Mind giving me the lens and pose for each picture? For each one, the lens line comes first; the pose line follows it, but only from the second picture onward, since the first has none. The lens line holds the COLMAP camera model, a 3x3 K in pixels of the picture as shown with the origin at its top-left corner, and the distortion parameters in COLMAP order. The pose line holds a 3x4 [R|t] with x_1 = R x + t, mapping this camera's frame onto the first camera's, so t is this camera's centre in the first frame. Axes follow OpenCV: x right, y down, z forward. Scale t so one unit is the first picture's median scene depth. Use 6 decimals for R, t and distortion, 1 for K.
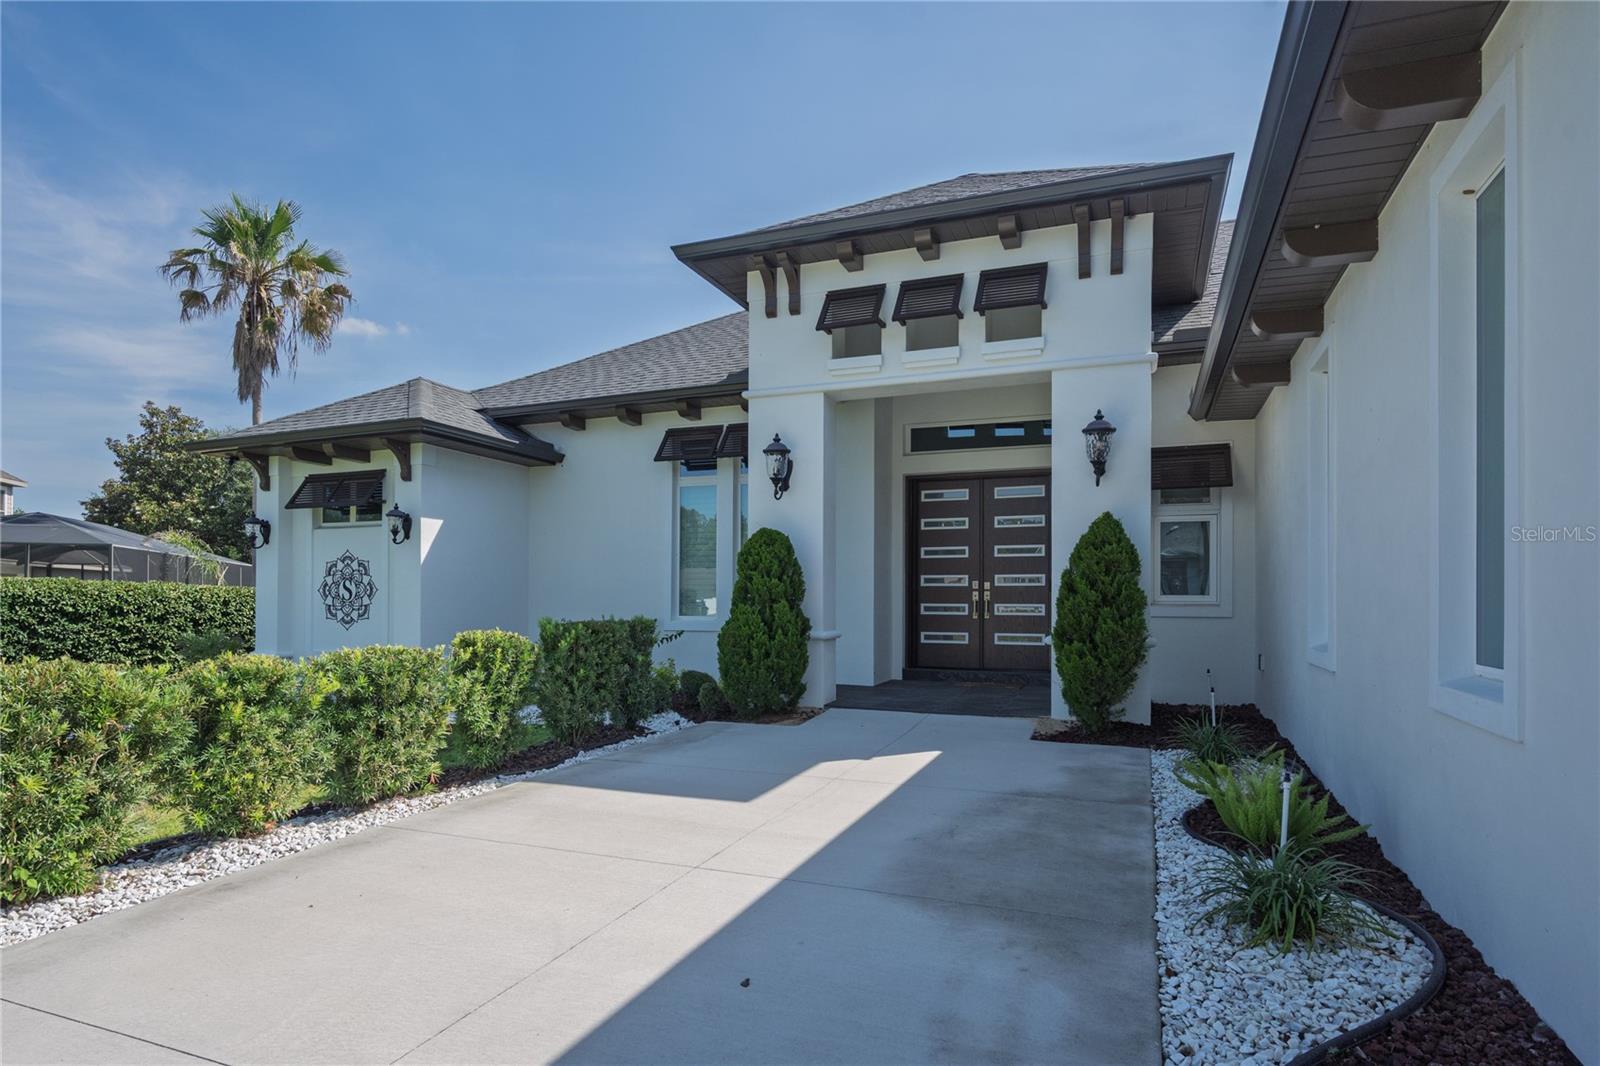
lens RADIAL K [[878.7, 0, 781.8], [0, 878.7, 577.8], [0, 0, 1]] dist [0.015551, 0.003482]
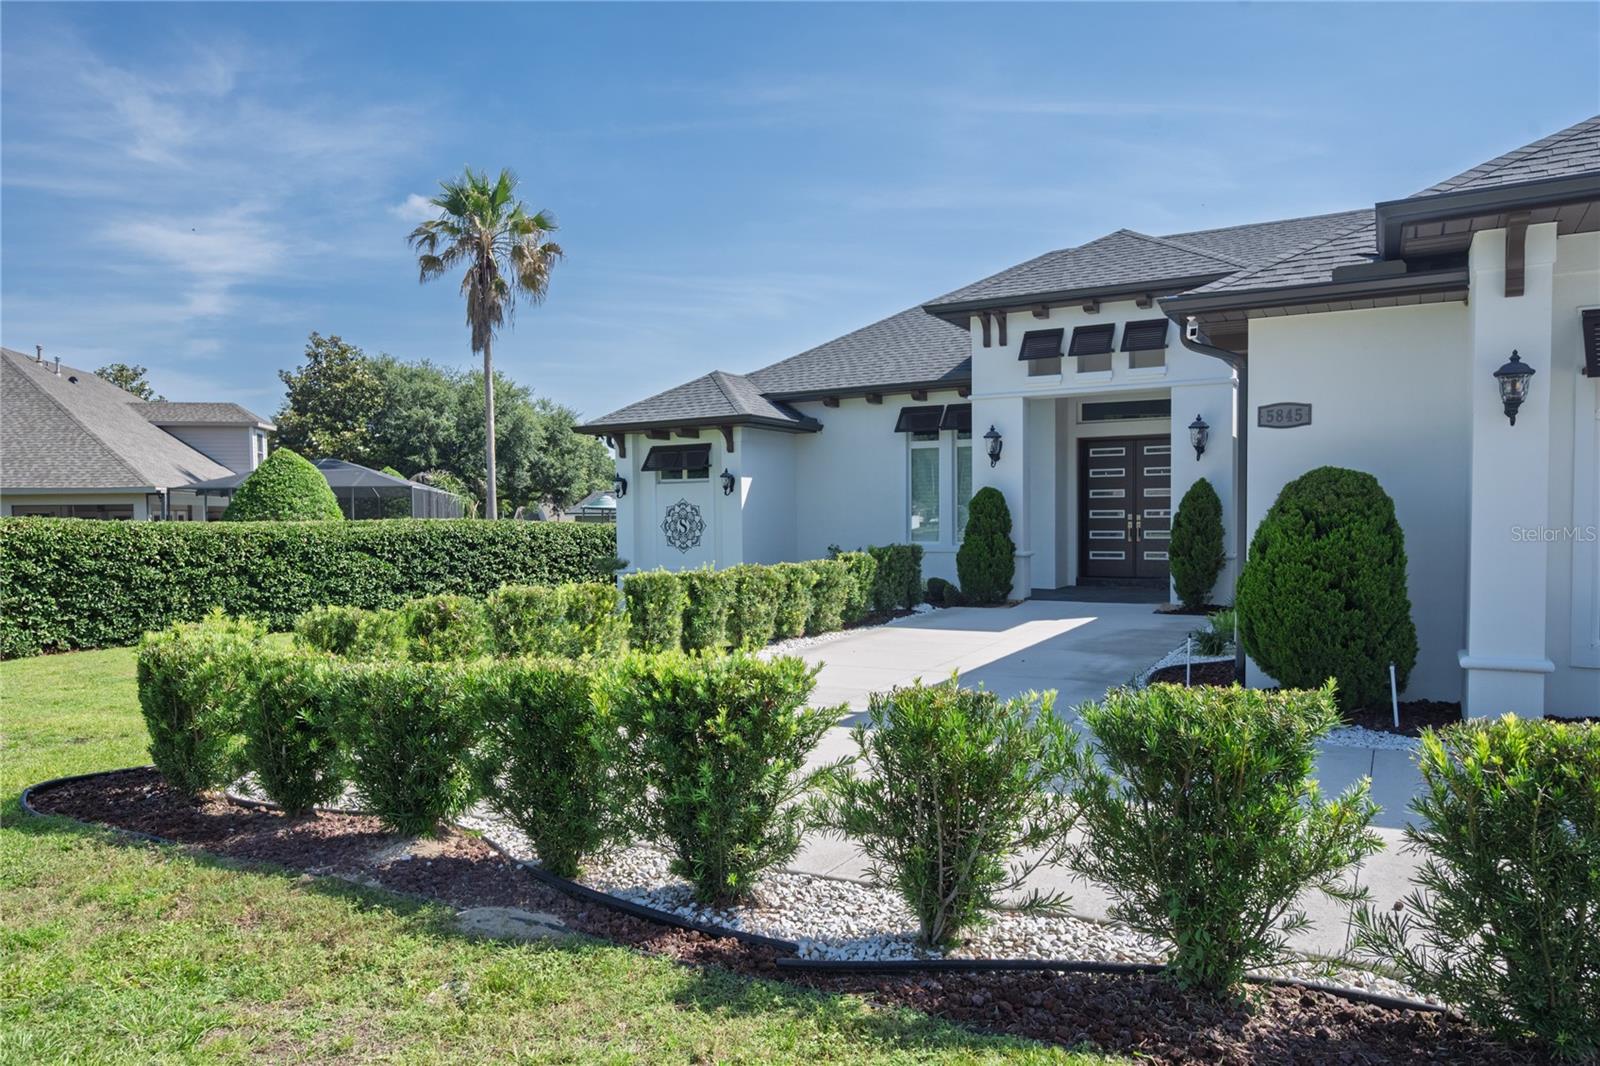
lens RADIAL K [[1061.1, 0, 798.5], [0, 1061.1, 540.5], [0, 0, 1]] dist [0.020811, 0.004616]
pose [[0.992673, -0.010518, -0.120375, -0.095620], [0.016256, 0.998772, 0.046792, -0.041569], [0.119735, -0.048406, 0.991625, -0.715787]]
